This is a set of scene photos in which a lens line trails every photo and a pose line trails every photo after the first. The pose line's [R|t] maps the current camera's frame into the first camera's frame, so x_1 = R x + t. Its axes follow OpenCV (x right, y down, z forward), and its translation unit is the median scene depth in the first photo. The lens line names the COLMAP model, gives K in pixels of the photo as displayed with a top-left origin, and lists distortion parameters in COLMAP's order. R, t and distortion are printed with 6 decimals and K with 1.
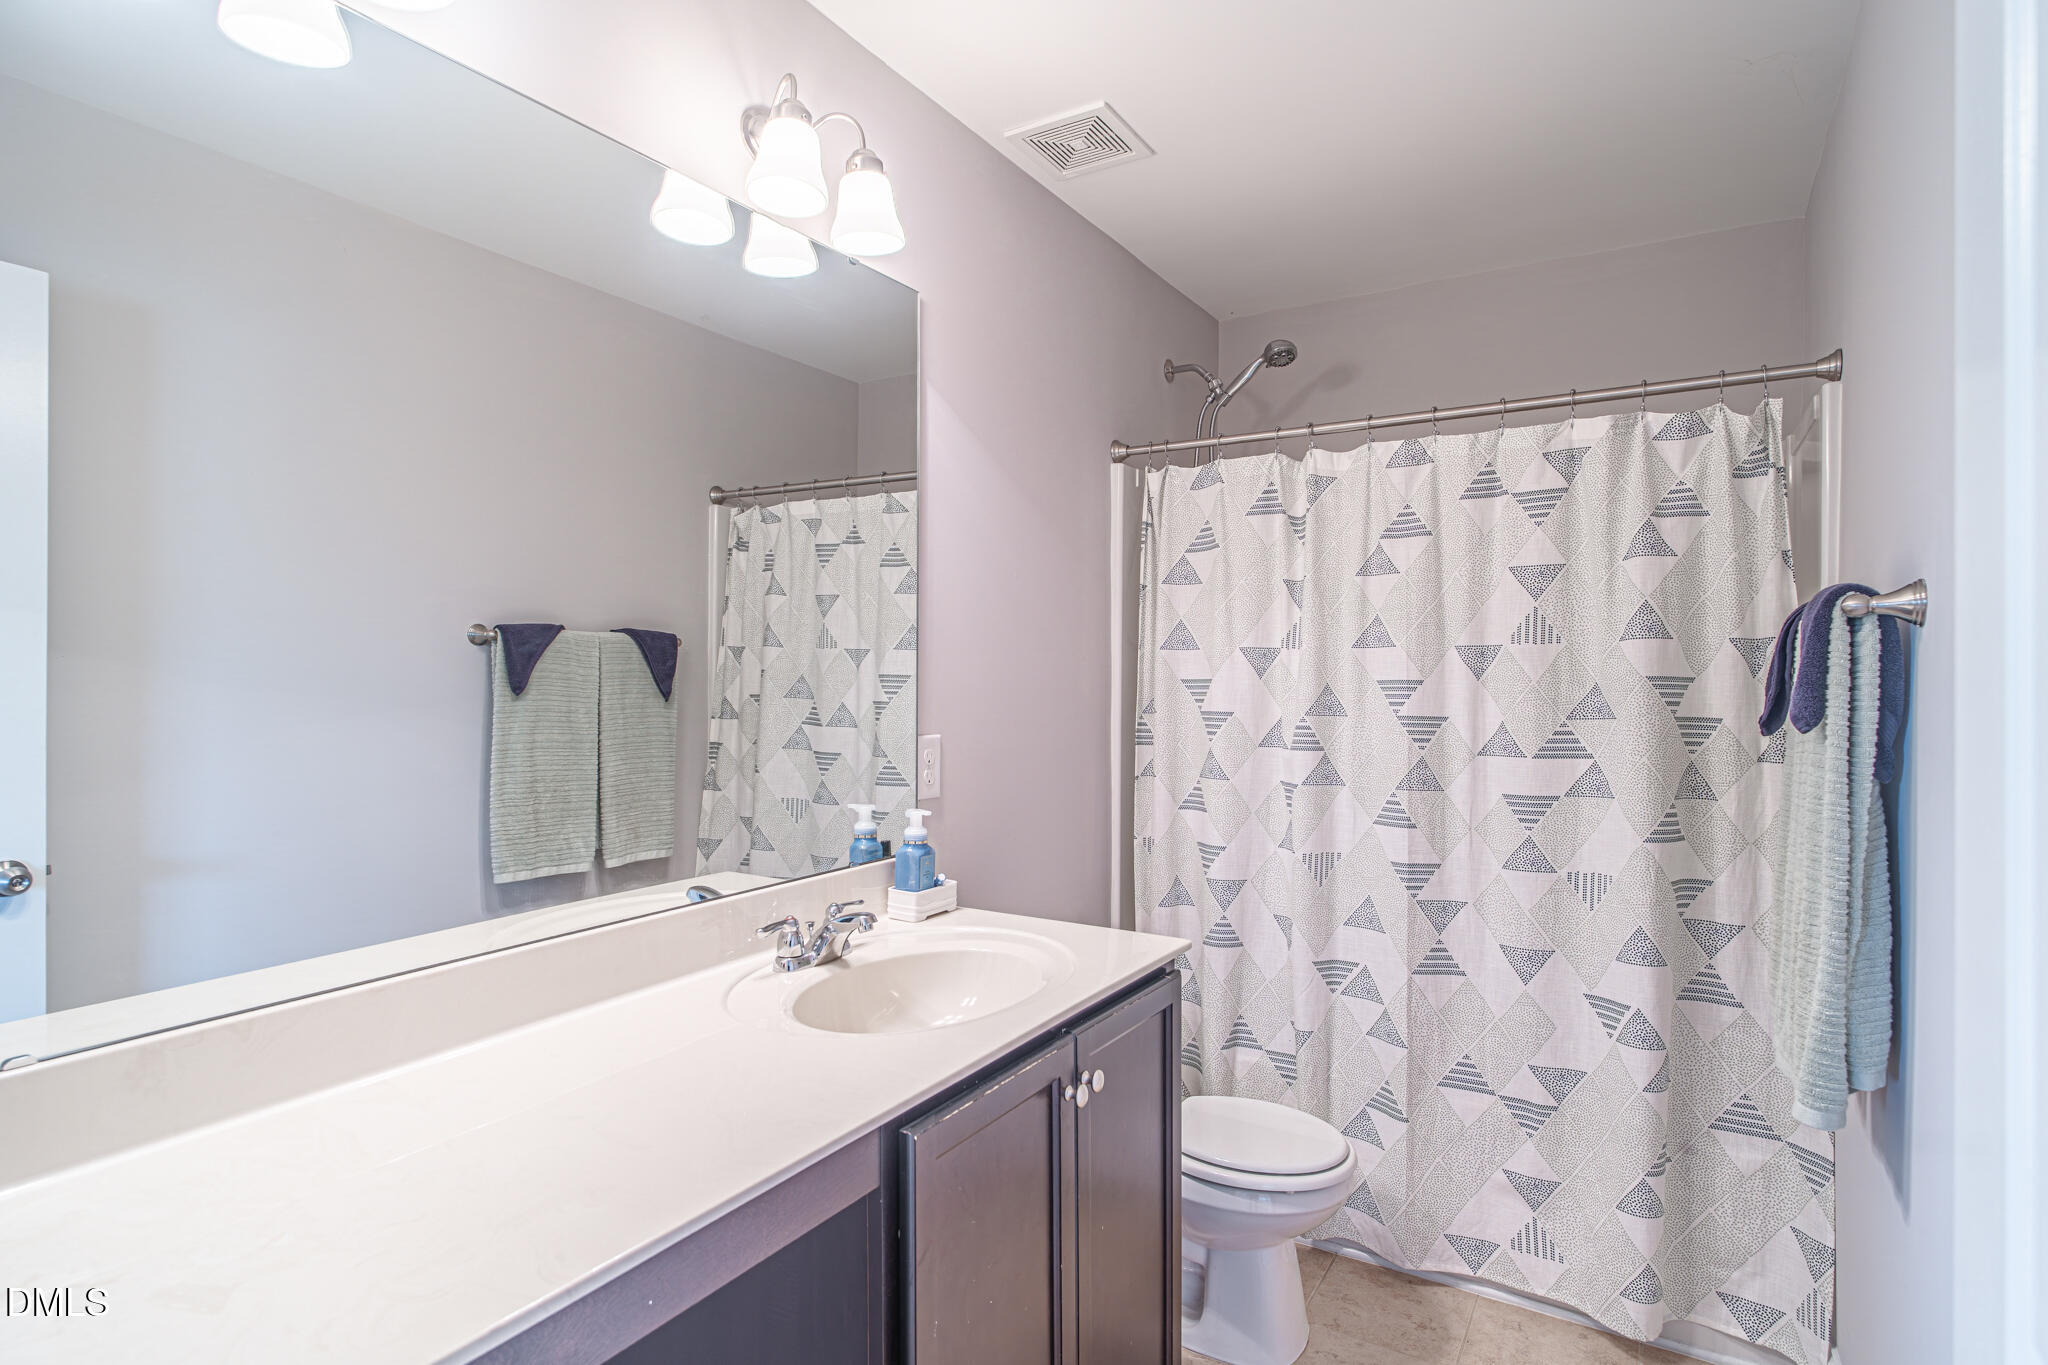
lens RADIAL K [[1048.4, 0, 1019.3], [0, 1048.4, 681.2], [0, 0, 1]] dist [0.000038, 0.000829]
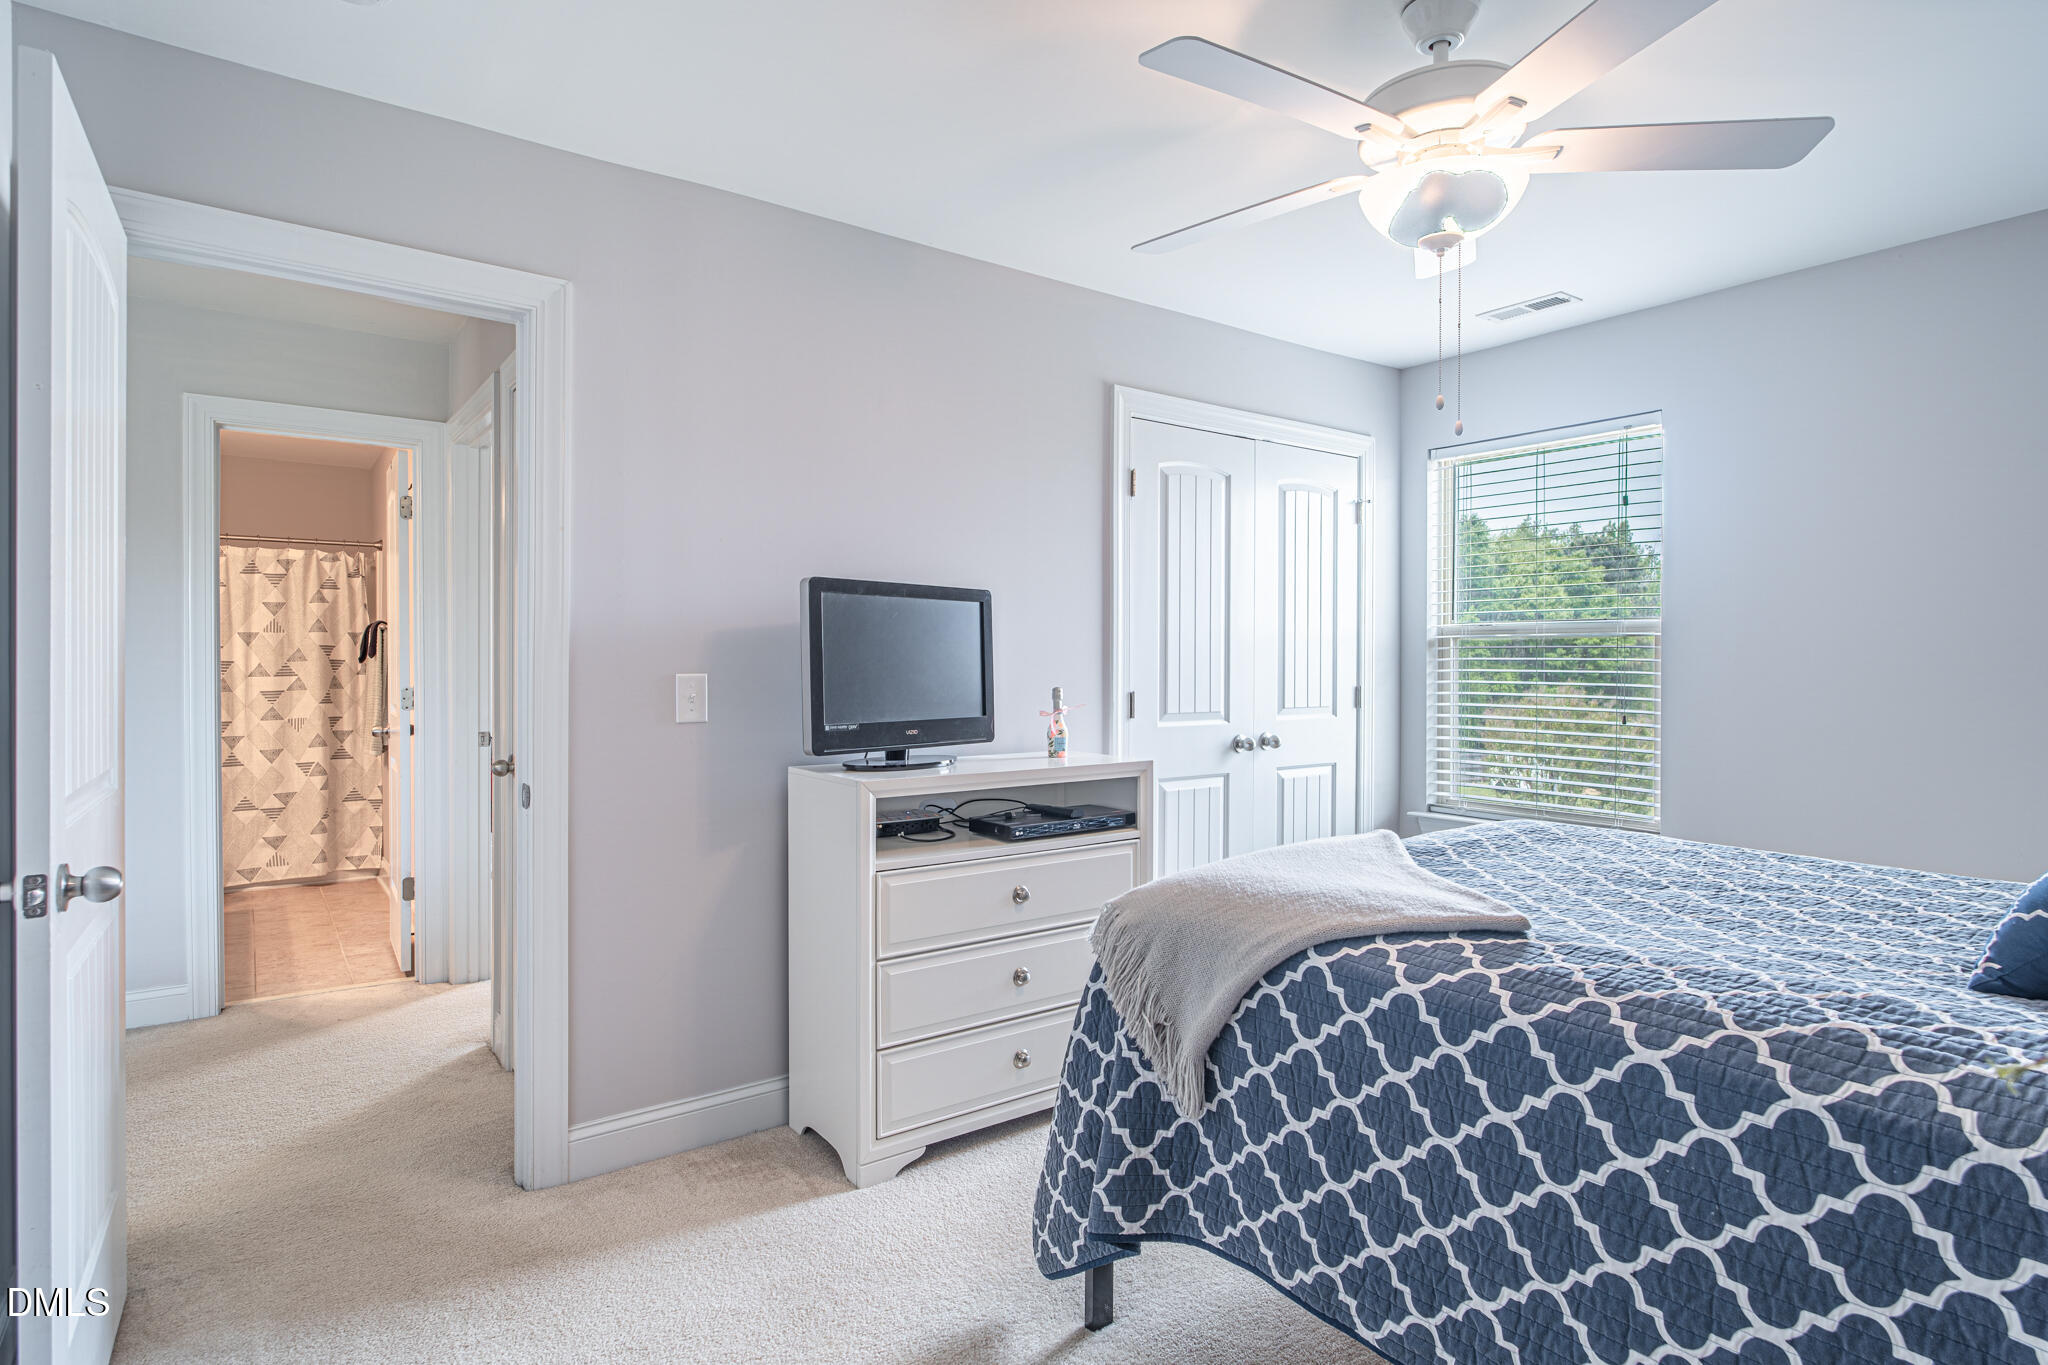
lens RADIAL K [[1048.4, 0, 1026.8], [0, 1048.4, 670.8], [0, 0, 1]] dist [0.000038, 0.000829]
pose [[0.363530, -0.012700, 0.931496, -1.315324], [0.001556, 0.999914, 0.013025, 0.029698], [-0.931581, -0.003285, 0.363518, -1.769356]]
